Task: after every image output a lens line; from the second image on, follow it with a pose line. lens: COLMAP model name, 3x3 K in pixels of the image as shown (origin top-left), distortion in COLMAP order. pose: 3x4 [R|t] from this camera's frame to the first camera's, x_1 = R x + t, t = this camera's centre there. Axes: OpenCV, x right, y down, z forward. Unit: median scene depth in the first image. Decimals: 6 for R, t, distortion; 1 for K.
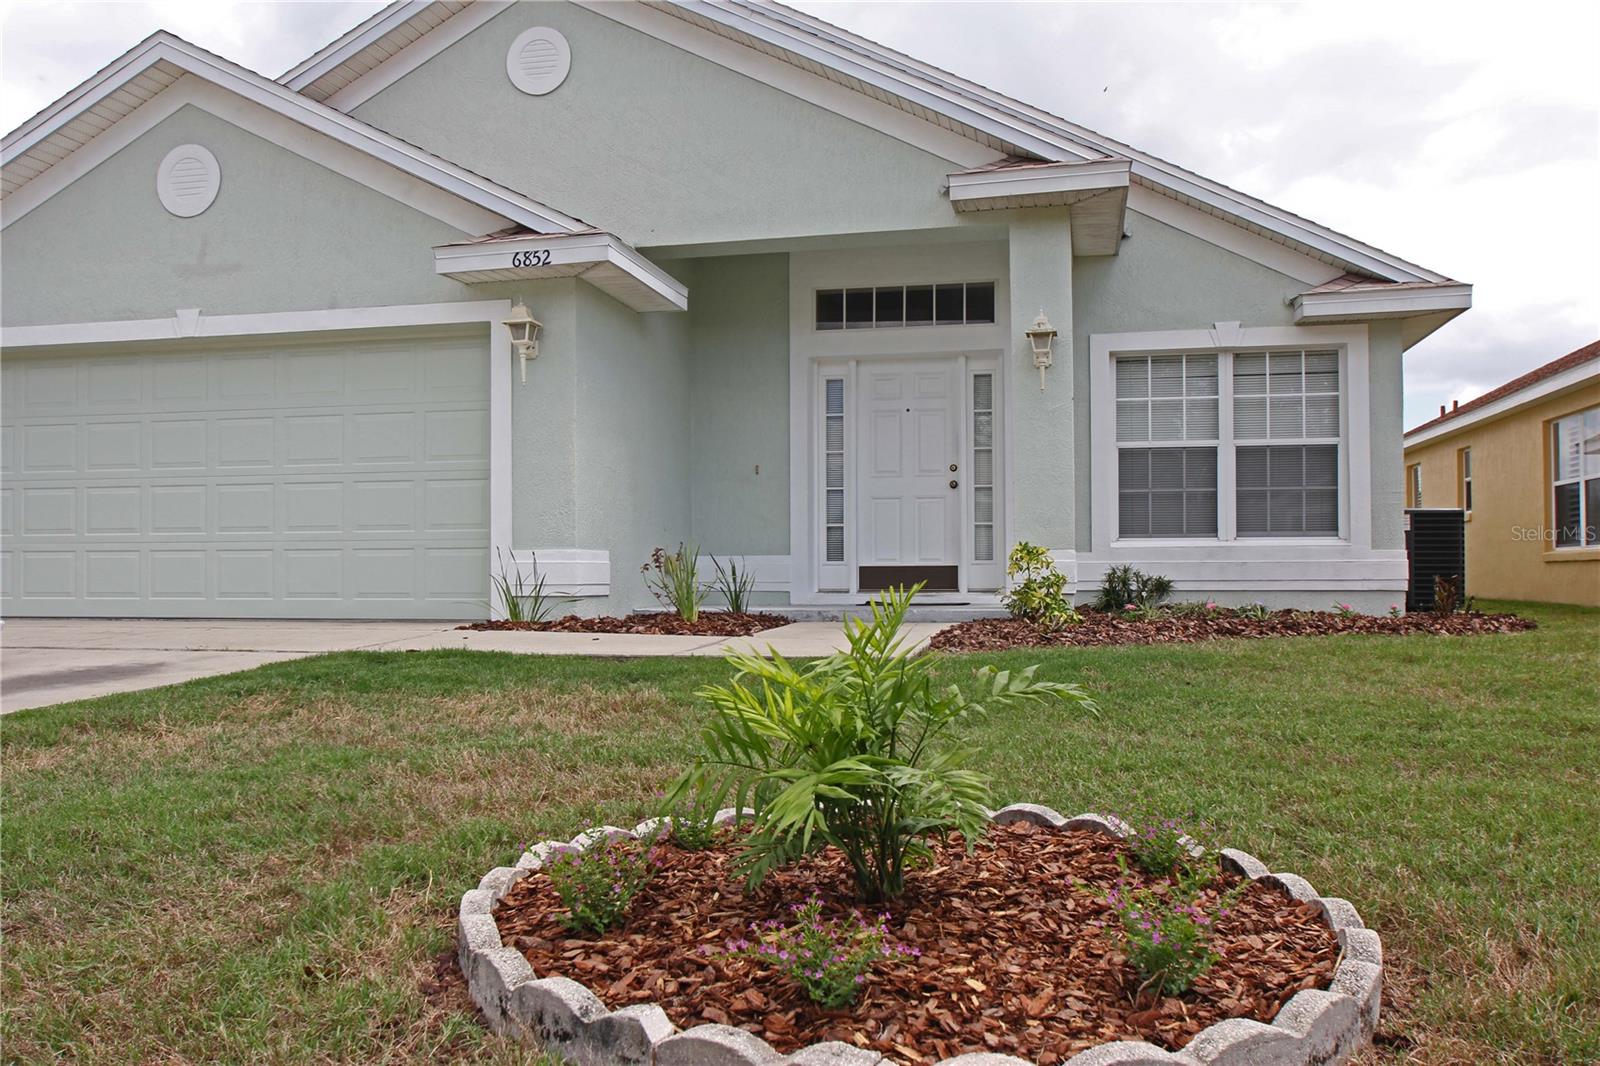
lens RADIAL K [[1259.5, 0, 797.4], [0, 1259.5, 552.2], [0, 0, 1]] dist [-0.039839, 0.000405]
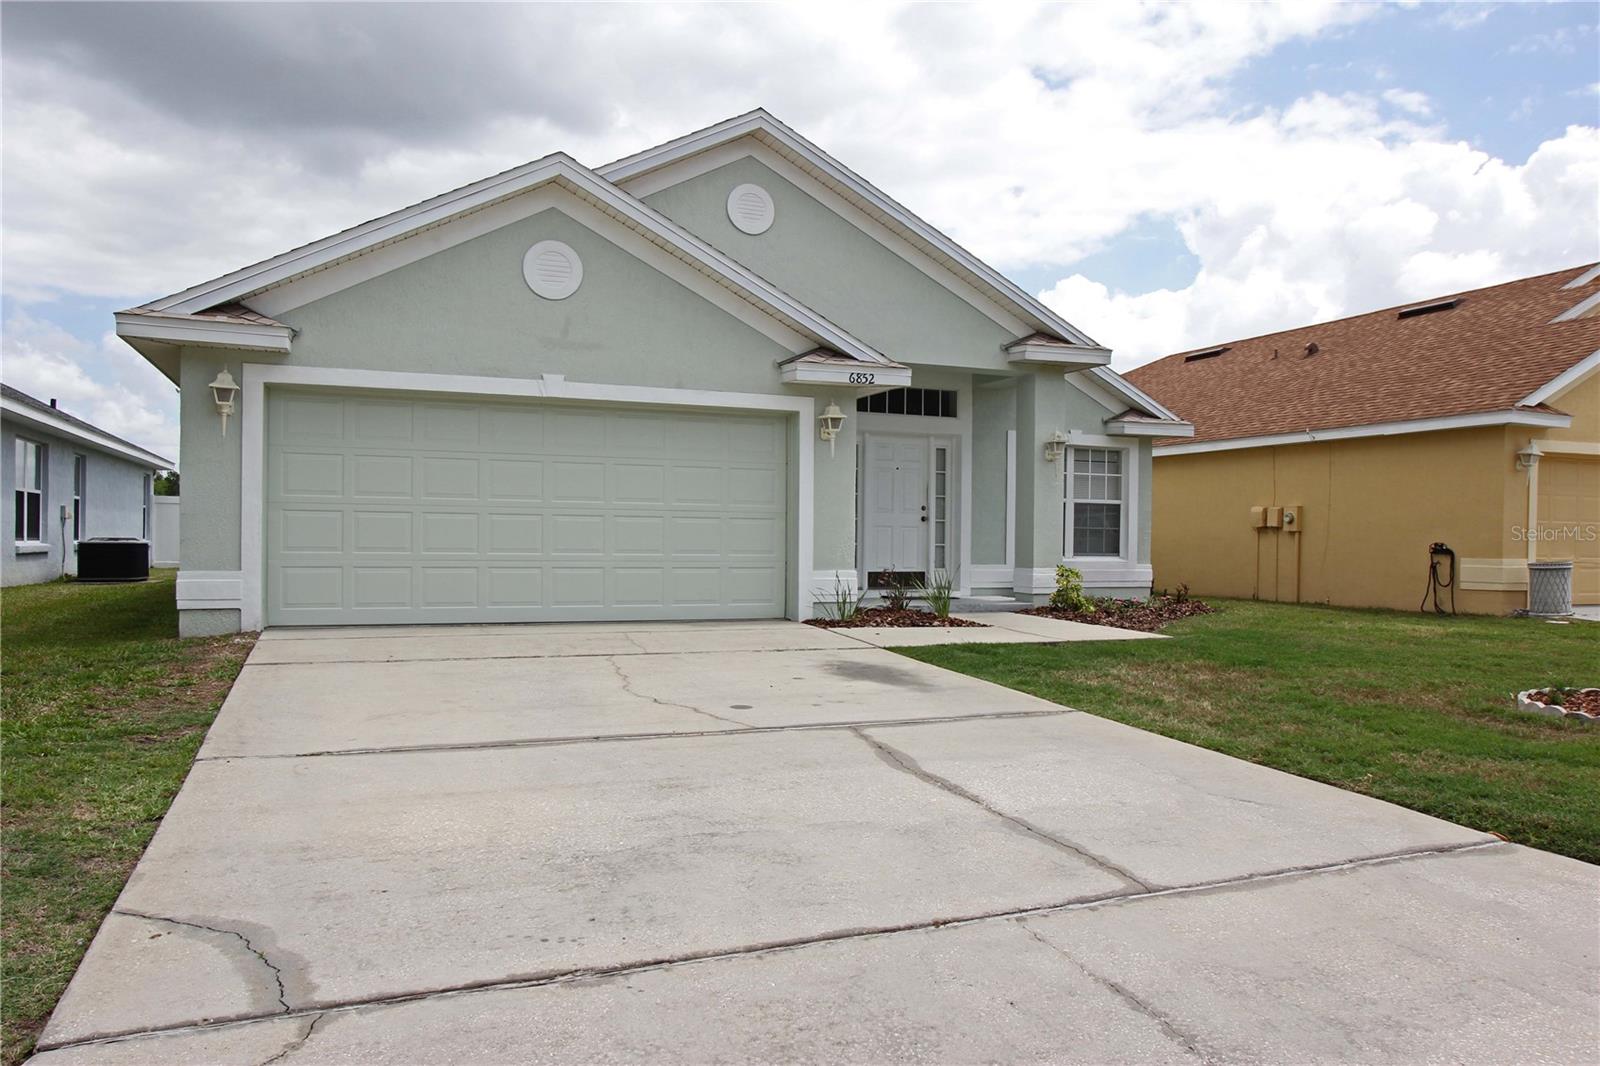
lens RADIAL K [[1134.2, 0, 804.5], [0, 1134.2, 545.4], [0, 0, 1]] dist [-0.070788, 0.070014]
pose [[0.824380, 0.008954, 0.565966, -0.839485], [-0.025018, 0.999474, 0.020629, -0.049774], [-0.565484, -0.031166, 0.824170, -0.065817]]
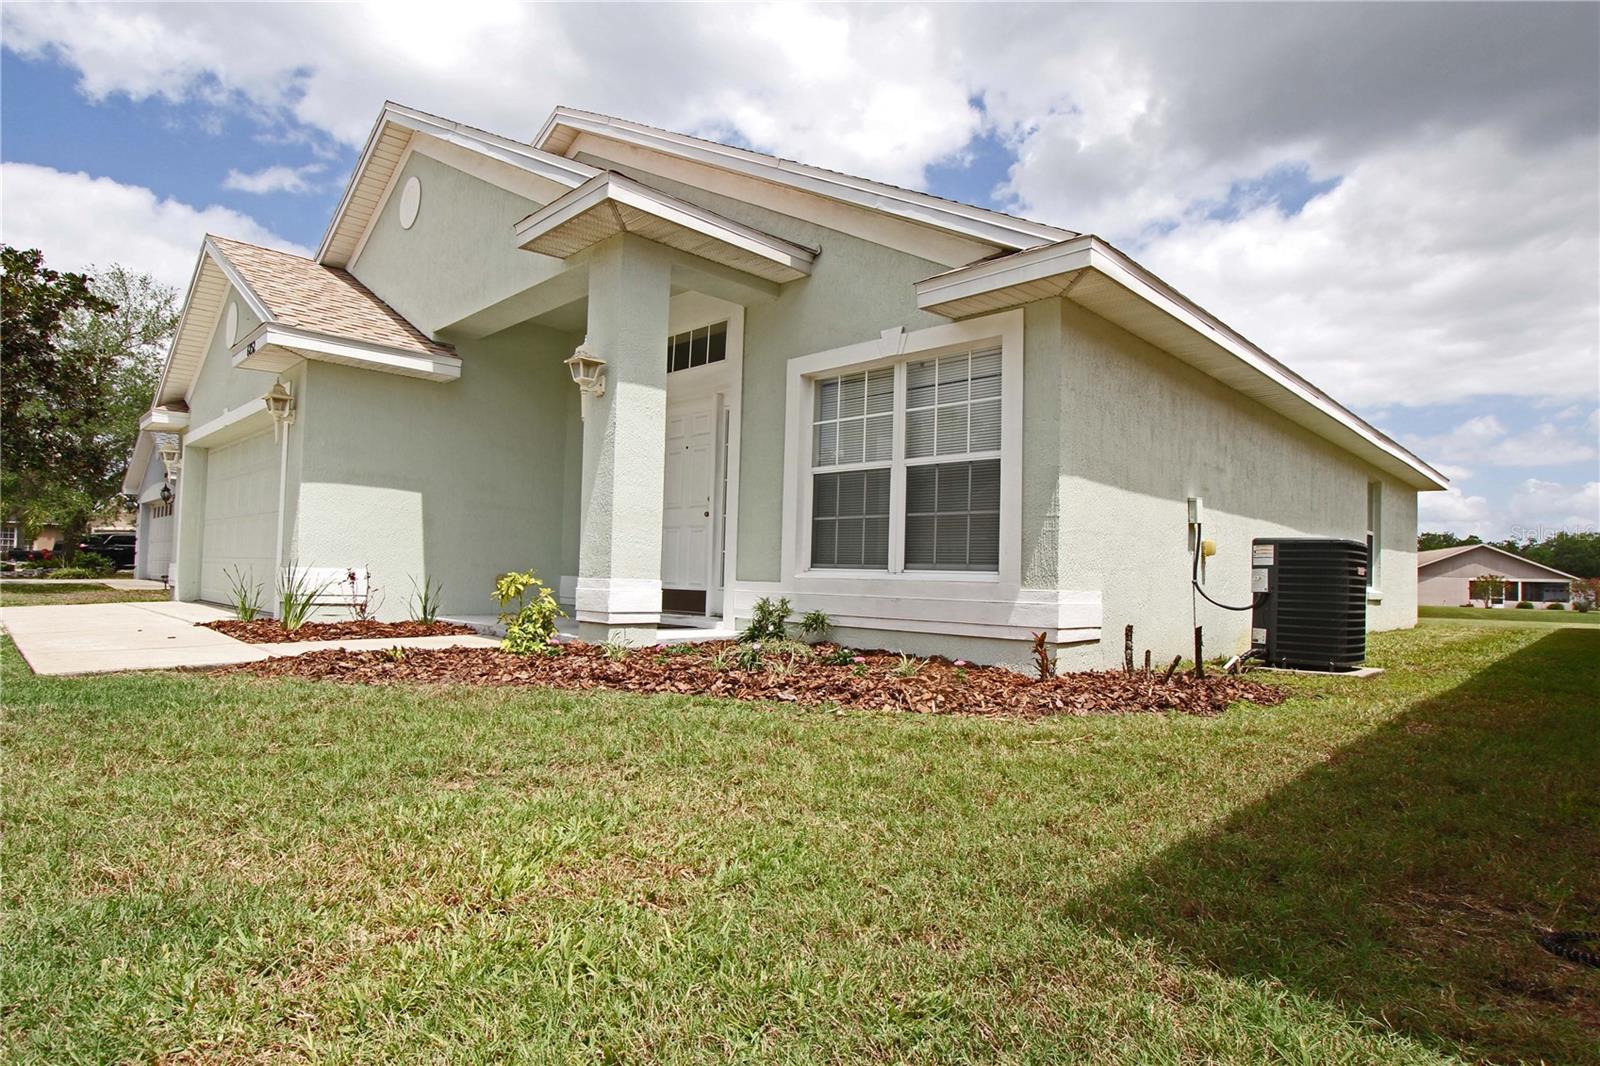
lens RADIAL K [[862.6, 0, 804.8], [0, 862.6, 554.7], [0, 0, 1]] dist [-0.084205, 0.044396]
pose [[0.846256, 0.012465, -0.532630, 0.624354], [-0.019711, 0.999774, -0.007920, -0.016644], [0.532411, 0.017201, 0.846311, 0.455040]]
